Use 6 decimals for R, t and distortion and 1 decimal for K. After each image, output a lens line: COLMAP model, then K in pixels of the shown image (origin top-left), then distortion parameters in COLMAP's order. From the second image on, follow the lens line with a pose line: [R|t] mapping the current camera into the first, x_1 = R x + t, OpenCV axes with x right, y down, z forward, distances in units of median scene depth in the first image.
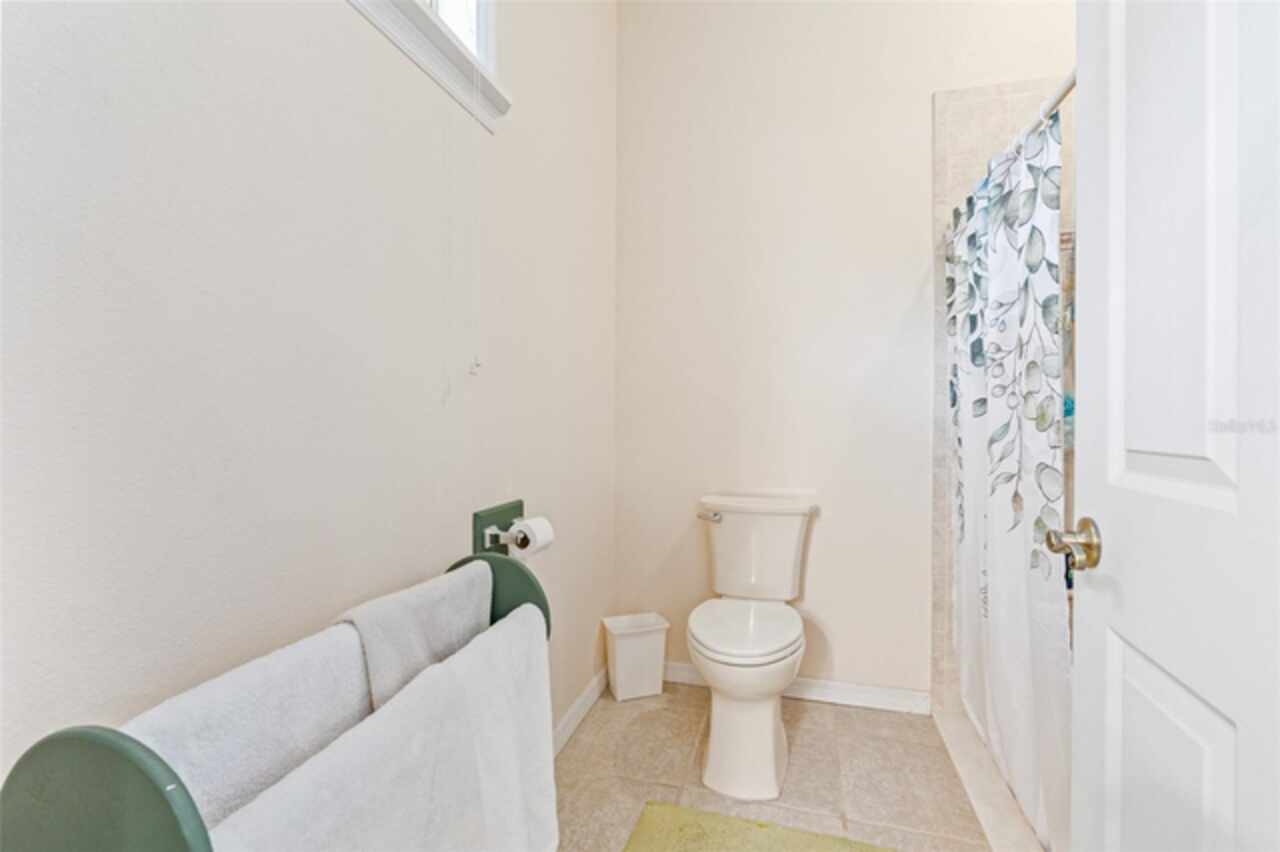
lens RADIAL K [[568.9, 0, 640.0], [0, 568.9, 426.0], [0, 0, 1]] dist [-0.023788, 0.000017]
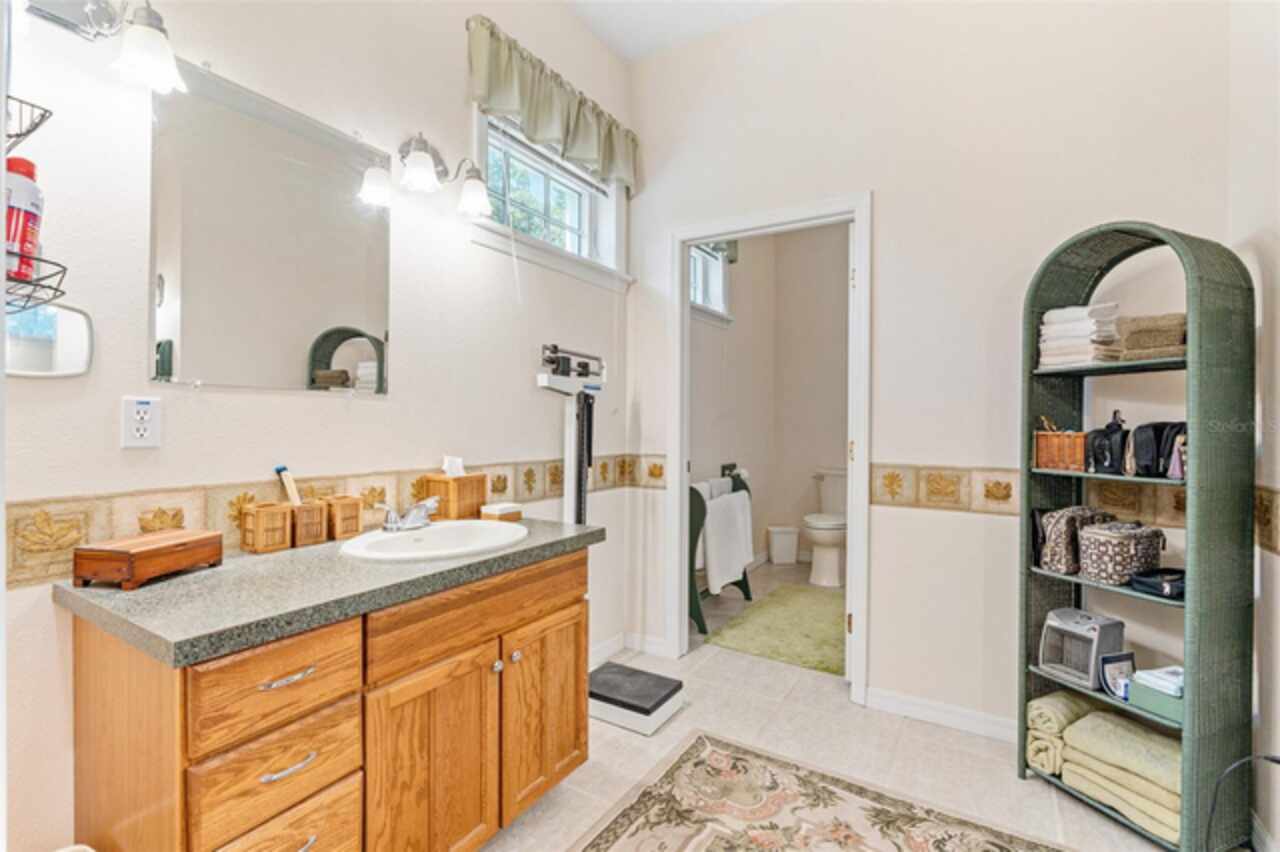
lens RADIAL K [[568.9, 0, 640.0], [0, 568.9, 426.0], [0, 0, 1]] dist [-0.023788, 0.000017]
pose [[0.958347, -0.001096, -0.285605, 0.088329], [0.000296, 0.999996, -0.002842, -0.026952], [0.285607, 0.002639, 0.958343, -1.203644]]
